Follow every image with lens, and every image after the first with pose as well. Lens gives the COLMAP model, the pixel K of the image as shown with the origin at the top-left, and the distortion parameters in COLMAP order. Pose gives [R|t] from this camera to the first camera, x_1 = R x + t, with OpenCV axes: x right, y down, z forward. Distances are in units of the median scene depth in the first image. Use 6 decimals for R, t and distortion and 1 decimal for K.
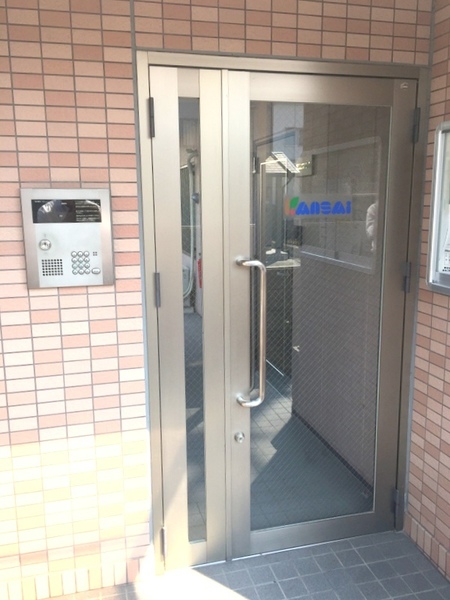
lens RADIAL K [[516.0, 0, 225.6], [0, 516.0, 294.9], [0, 0, 1]] dist [0.039349, -0.046009]
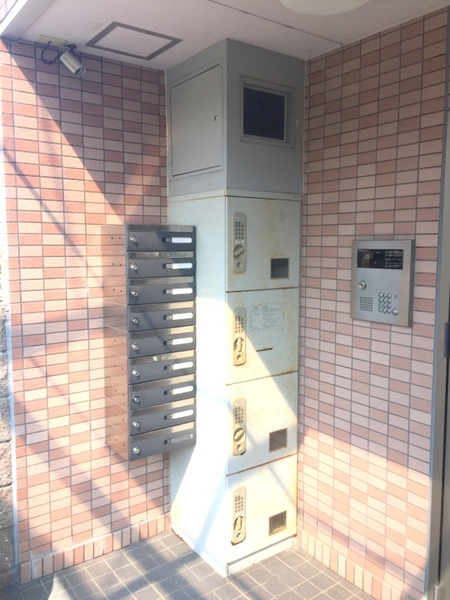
lens RADIAL K [[516.0, 0, 225.7], [0, 516.0, 303.3], [0, 0, 1]] dist [0.039349, -0.046009]
pose [[0.356646, 0.113473, -0.927323, 0.667909], [-0.175754, 0.983023, 0.052694, -0.059768], [0.917559, 0.144188, 0.370535, 0.239619]]
